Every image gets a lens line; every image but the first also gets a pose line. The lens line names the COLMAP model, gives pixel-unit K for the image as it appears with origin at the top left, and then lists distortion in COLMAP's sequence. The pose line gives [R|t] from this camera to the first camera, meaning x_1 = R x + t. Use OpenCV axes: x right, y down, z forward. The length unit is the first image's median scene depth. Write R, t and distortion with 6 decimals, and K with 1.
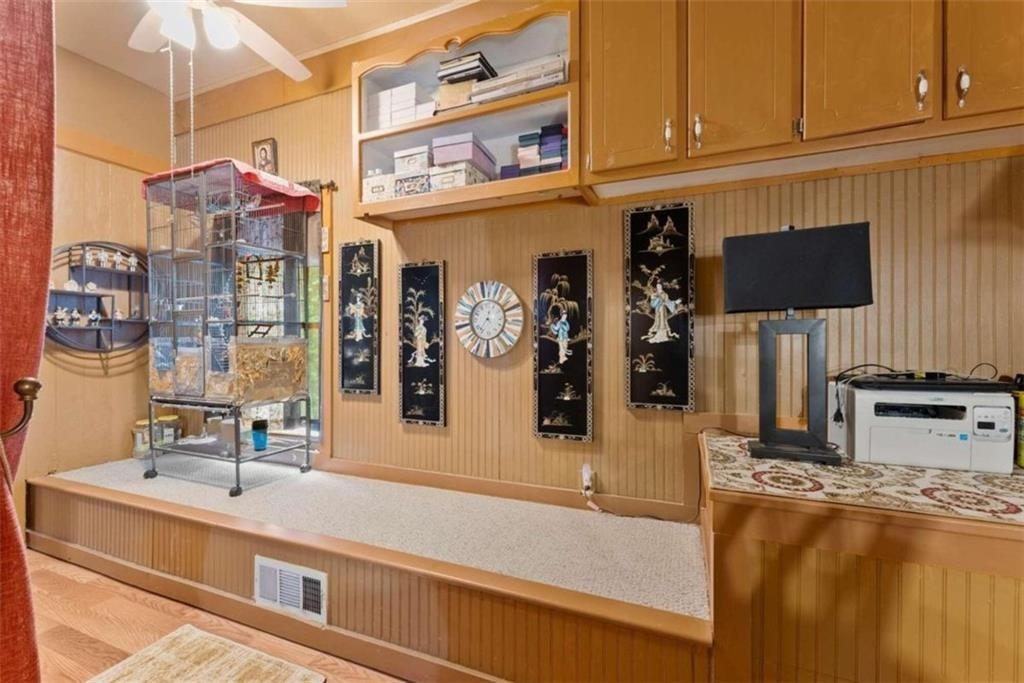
lens RADIAL K [[426.7, 0, 512.0], [0, 426.7, 341.5], [0, 0, 1]] dist [0.009996, 0.000362]
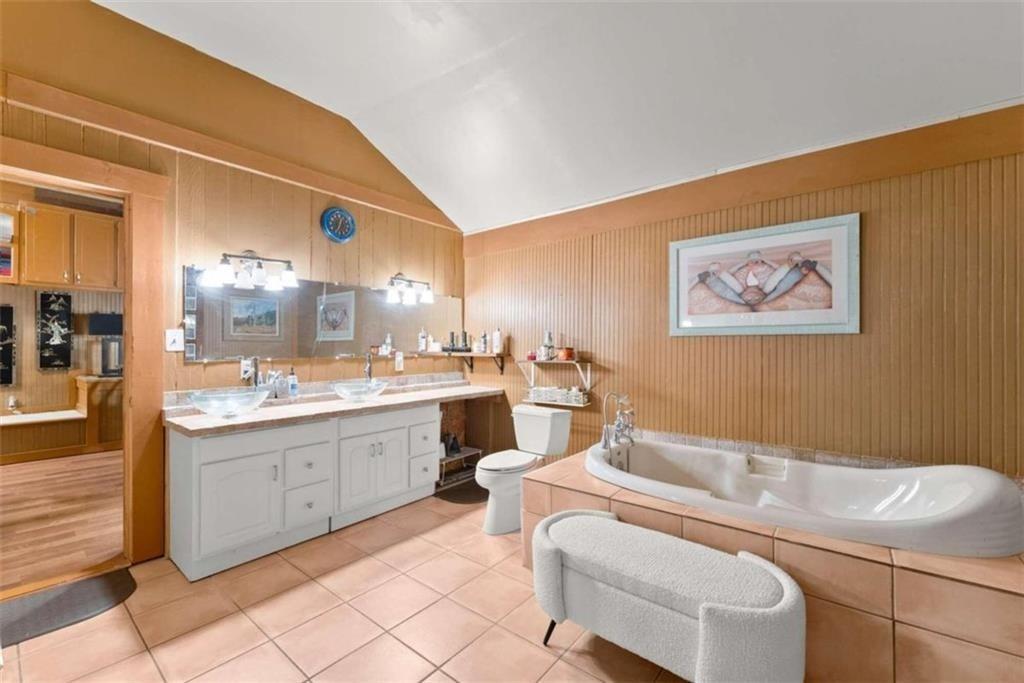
lens RADIAL K [[426.7, 0, 512.0], [0, 426.7, 341.5], [0, 0, 1]] dist [0.009996, 0.000362]
pose [[0.289295, 0.008414, 0.957203, -1.383623], [0.000015, 0.999961, -0.008794, 0.008560], [-0.957240, 0.002559, 0.289283, -2.450034]]
